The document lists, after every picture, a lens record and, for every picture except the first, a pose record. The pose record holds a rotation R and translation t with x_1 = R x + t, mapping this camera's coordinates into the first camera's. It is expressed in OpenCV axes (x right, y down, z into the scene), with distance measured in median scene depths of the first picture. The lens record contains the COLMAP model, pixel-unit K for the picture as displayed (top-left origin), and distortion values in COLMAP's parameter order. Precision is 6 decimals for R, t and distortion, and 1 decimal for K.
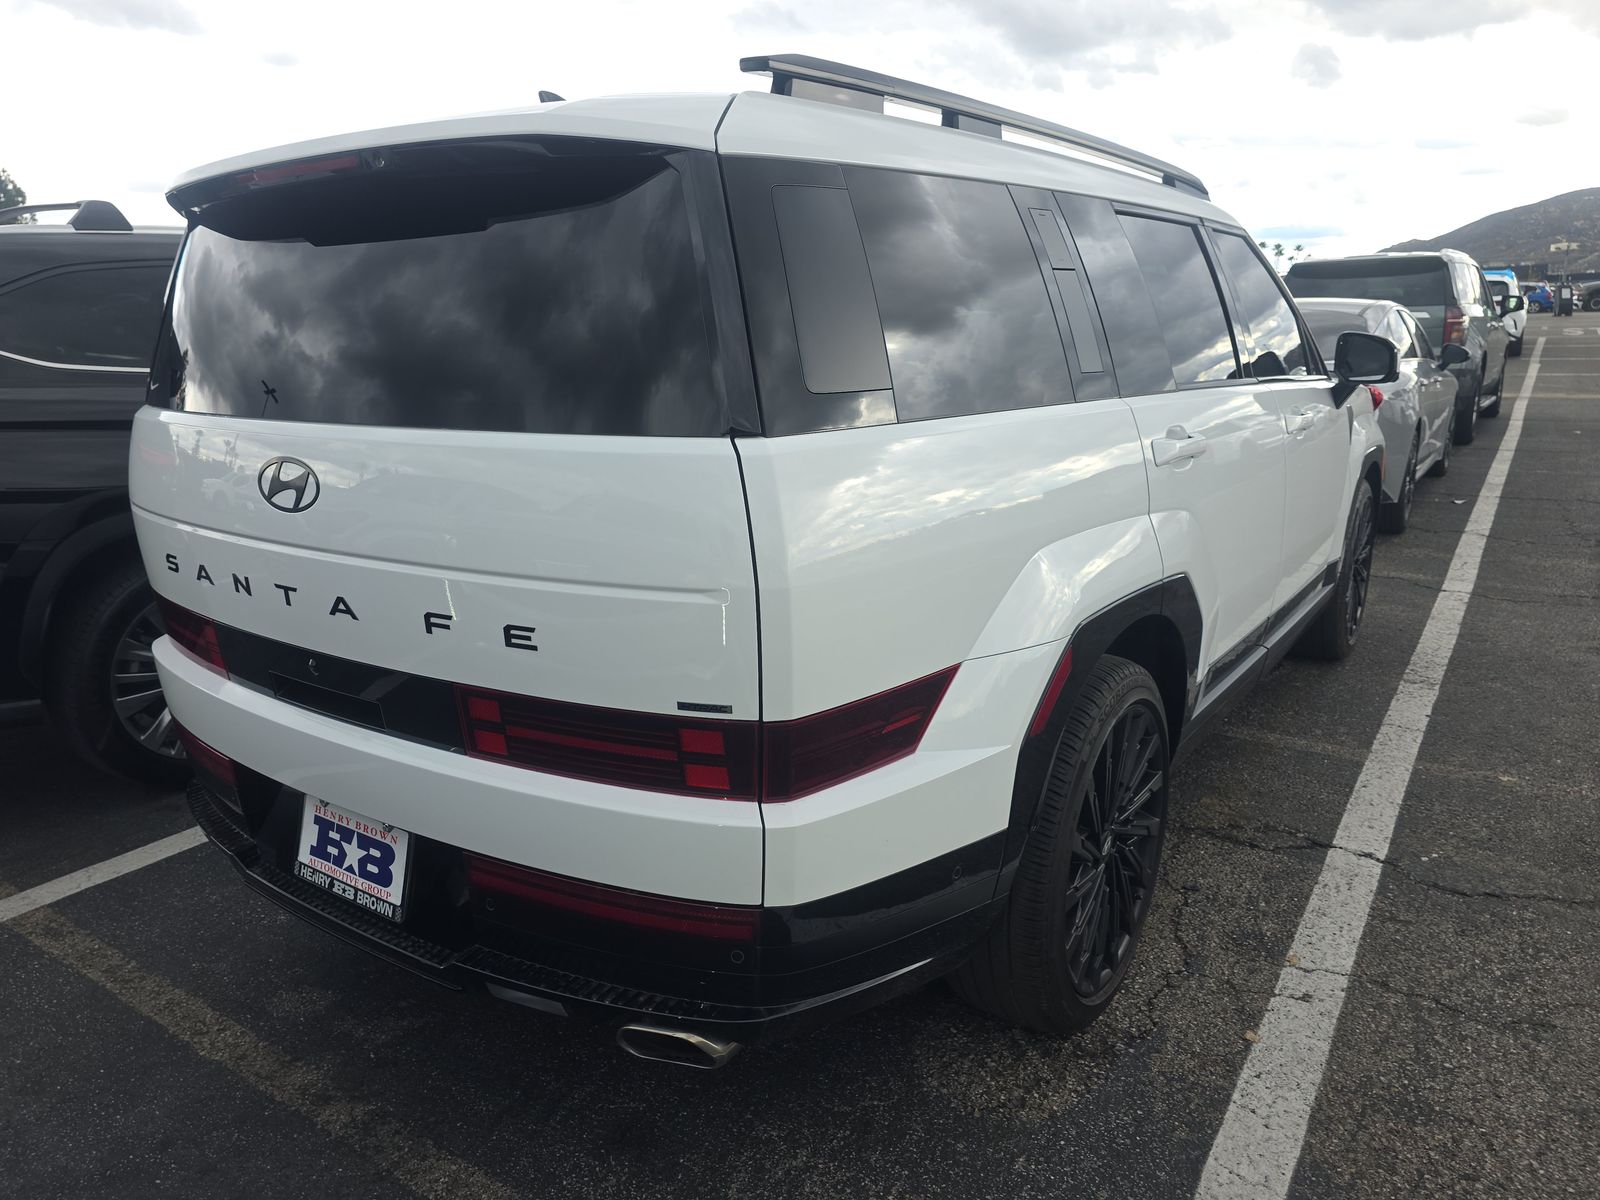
lens RADIAL K [[1074.2, 0, 794.2], [0, 1074.2, 591.4], [0, 0, 1]] dist [0.034289, -0.026830]
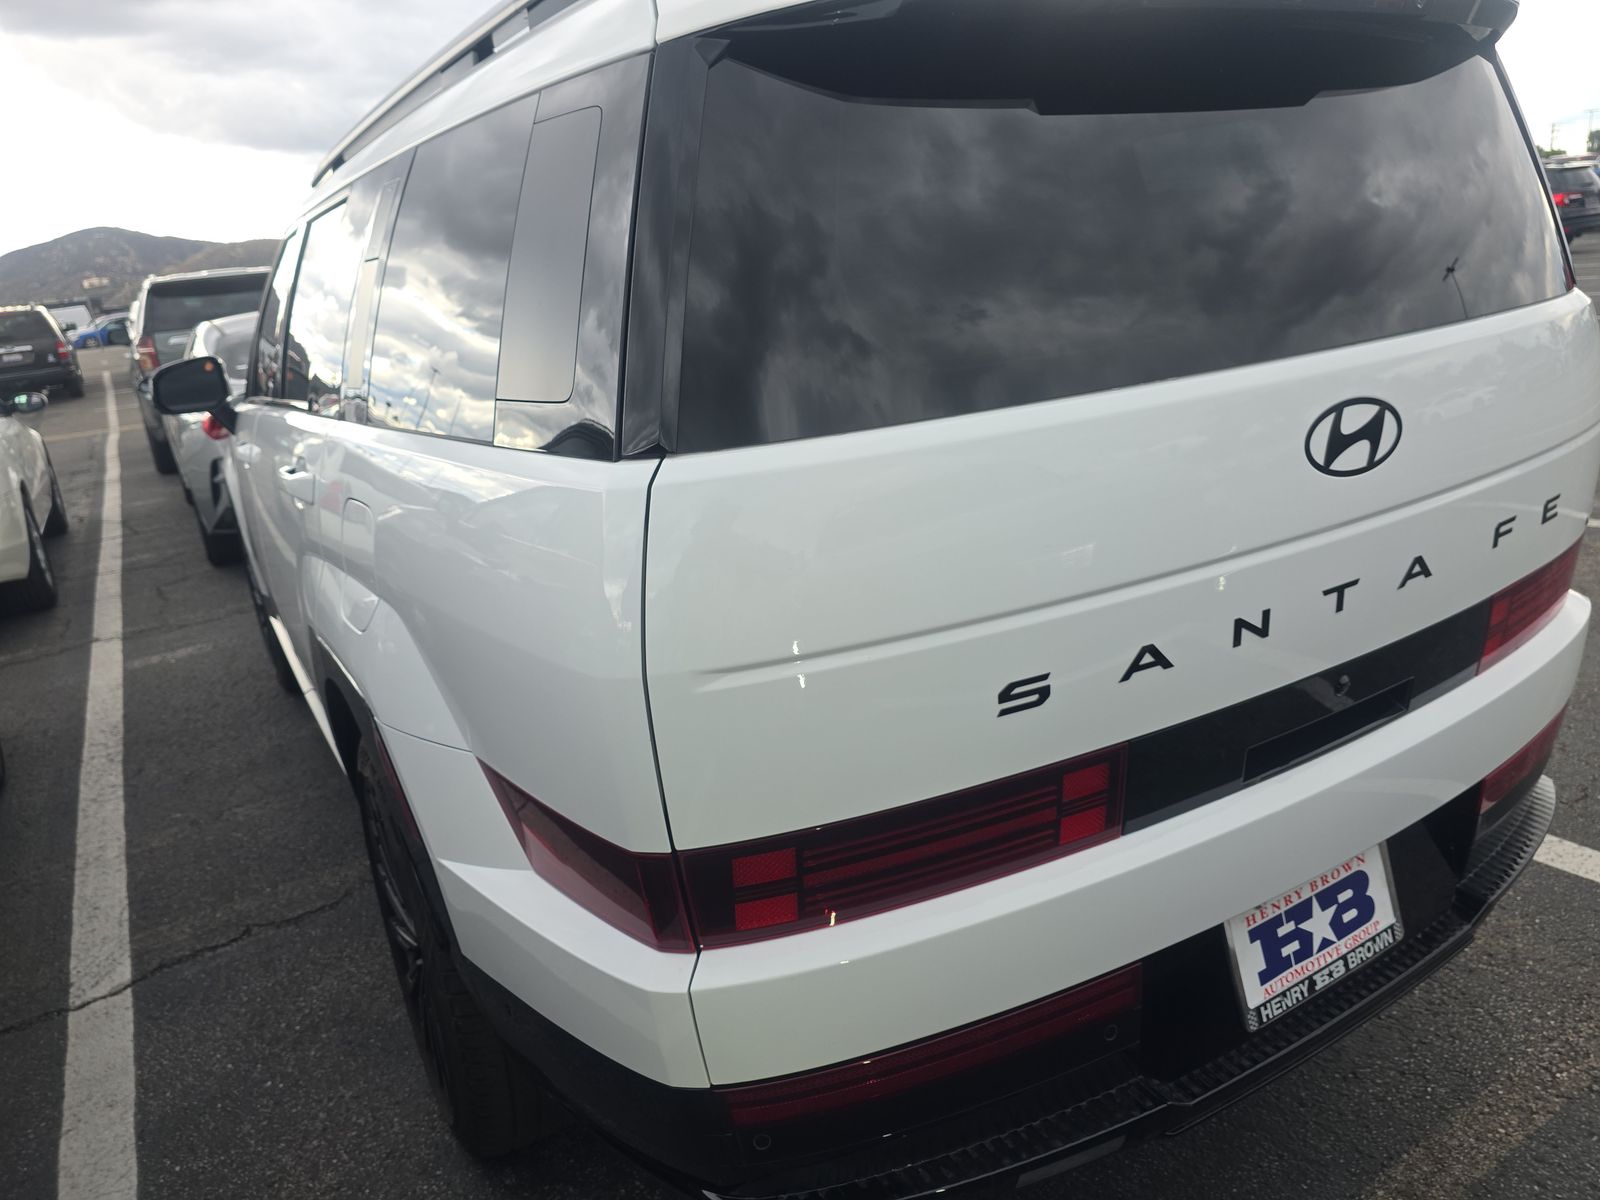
lens RADIAL K [[1074.2, 0, 812.2], [0, 1074.2, 573.2], [0, 0, 1]] dist [0.034289, -0.026830]
pose [[0.423112, -0.274651, 0.863448, -1.183256], [0.307670, 0.939881, 0.148197, -0.215905], [-0.852241, 0.202954, 0.482177, 0.918229]]
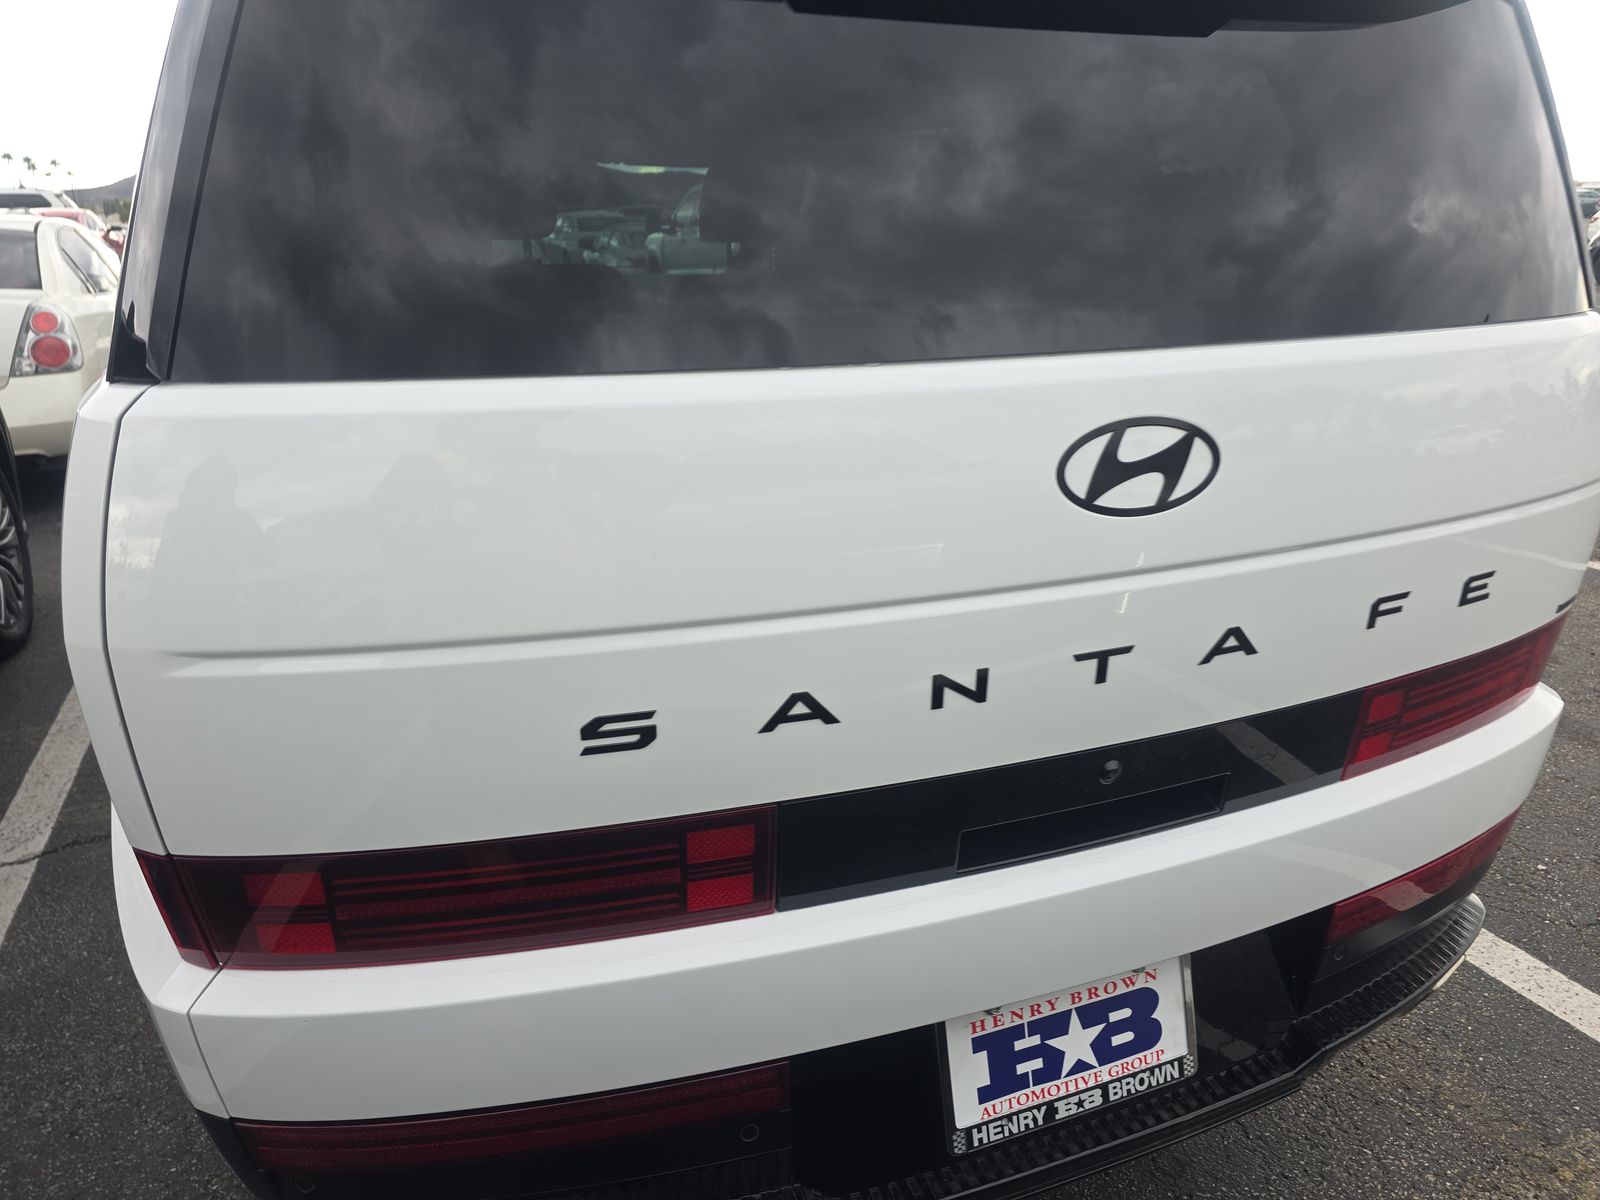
lens RADIAL K [[1074.2, 0, 812.8], [0, 1074.2, 601.8], [0, 0, 1]] dist [0.034289, -0.026830]
pose [[0.563661, -0.262124, 0.783312, -0.953974], [0.200689, 0.963356, 0.177959, -0.154217], [-0.801255, 0.056894, 0.595611, 0.757962]]
